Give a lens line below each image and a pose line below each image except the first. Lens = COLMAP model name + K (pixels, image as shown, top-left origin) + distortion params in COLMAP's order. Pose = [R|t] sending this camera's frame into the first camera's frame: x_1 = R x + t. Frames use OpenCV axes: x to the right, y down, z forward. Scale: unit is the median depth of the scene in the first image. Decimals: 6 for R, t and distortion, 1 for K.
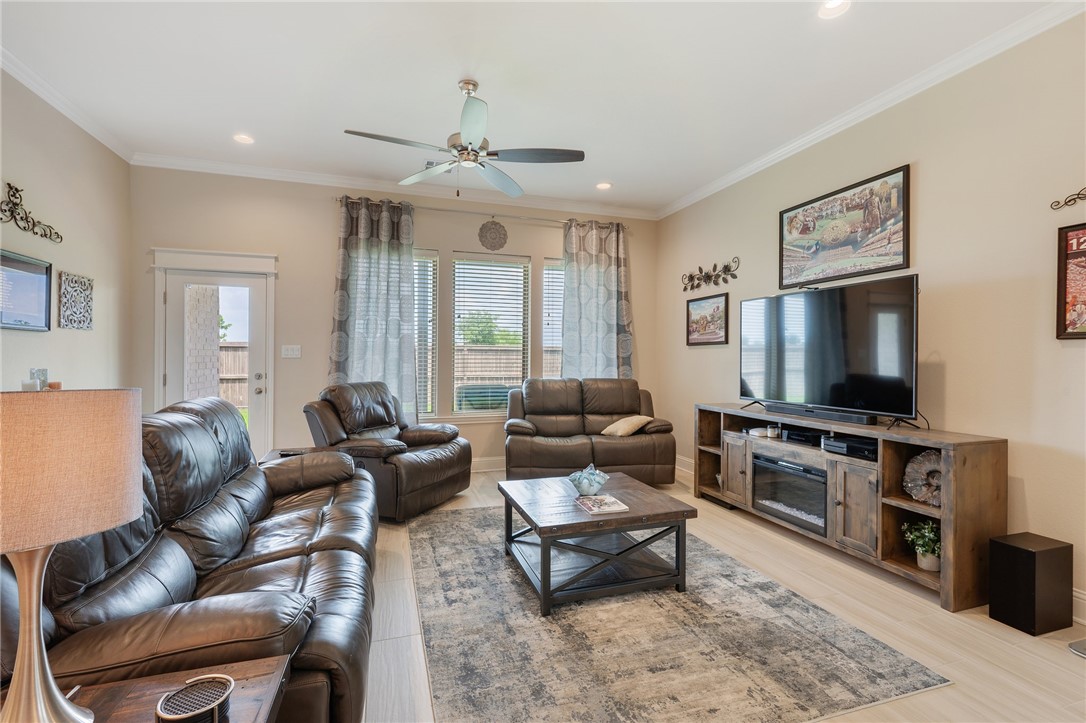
lens RADIAL K [[494.3, 0, 543.0], [0, 494.3, 361.5], [0, 0, 1]] dist [-0.004453, 0.000046]
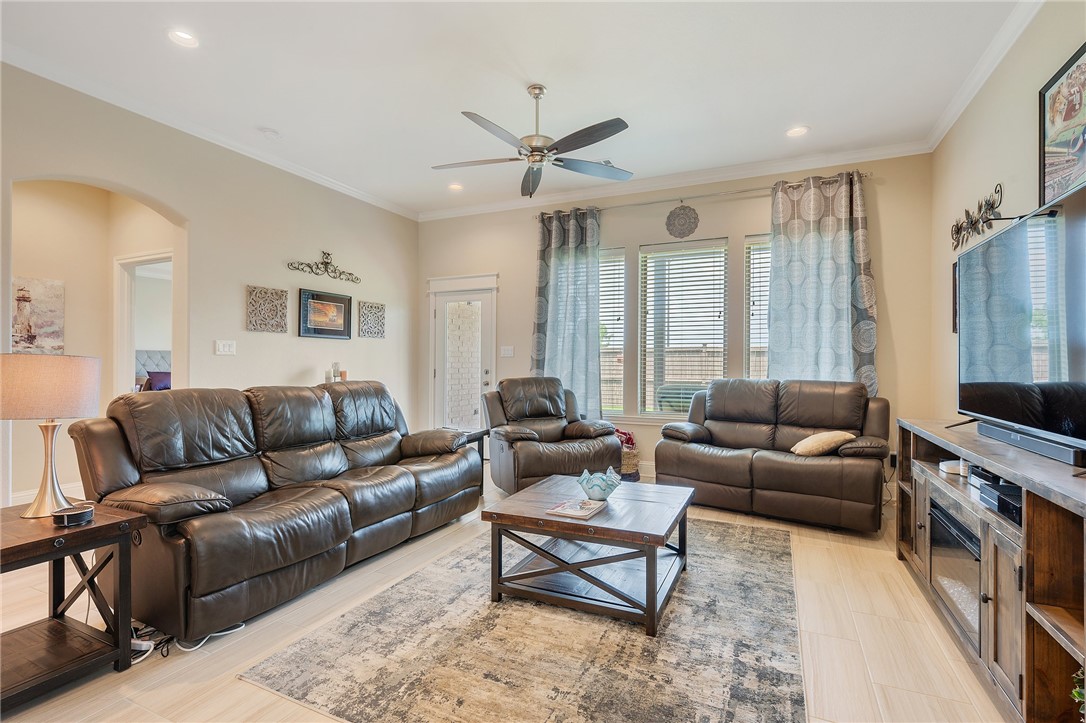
lens RADIAL K [[513.6, 0, 543.0], [0, 513.6, 361.5], [0, 0, 1]] dist [0.003171, 0.000137]
pose [[0.731142, -0.004511, -0.682210, 0.398011], [-0.004595, 0.999923, -0.011537, 0.017789], [0.682209, 0.011570, 0.731065, 0.146119]]
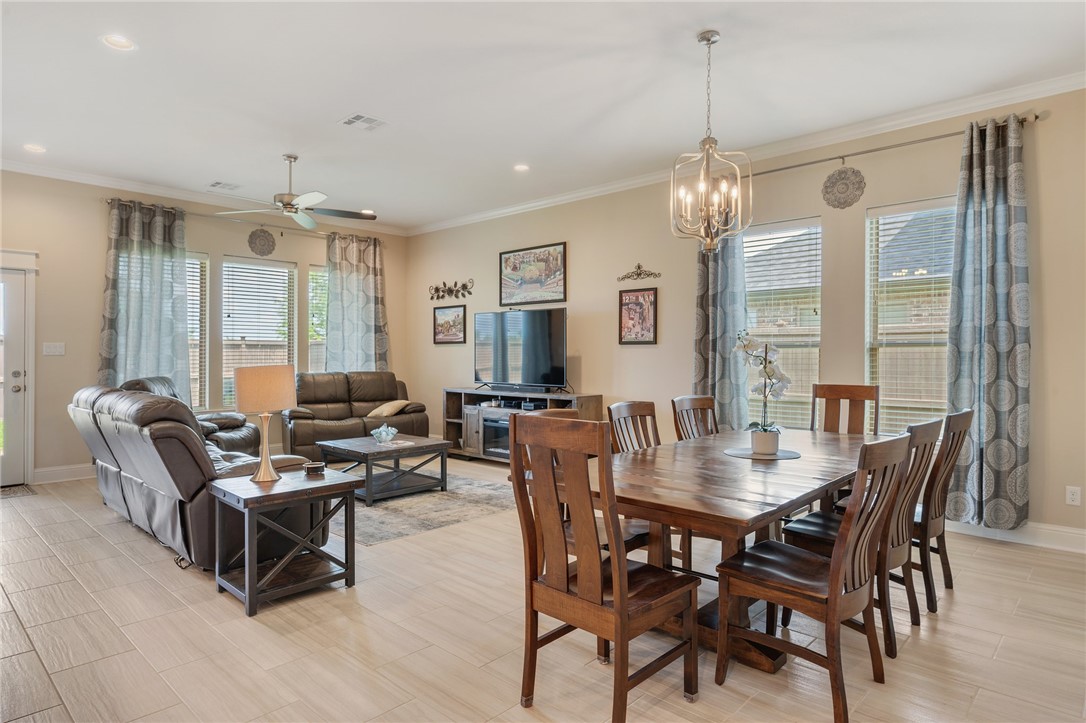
lens RADIAL K [[643.5, 0, 543.0], [0, 643.5, 361.5], [0, 0, 1]] dist [0.019763, -0.002370]
pose [[0.881402, -0.008783, 0.472285, -0.256550], [0.006308, 0.999957, 0.006823, 0.002891], [-0.472324, -0.003035, 0.881420, -0.615285]]
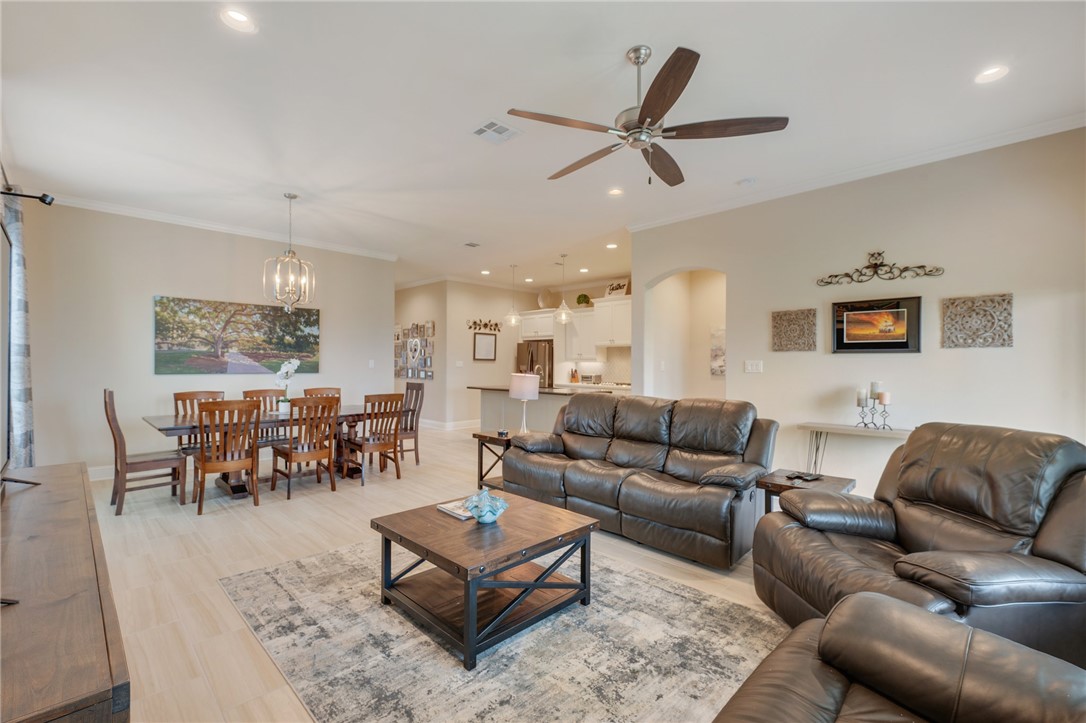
lens RADIAL K [[465.9, 0, 543.0], [0, 465.9, 361.5], [0, 0, 1]] dist [-0.000085, -0.000003]
pose [[-0.890684, -0.014718, -0.454384, 0.238839], [-0.014463, 0.999887, -0.004036, -0.014081], [0.454392, 0.002977, -0.890797, 1.096974]]
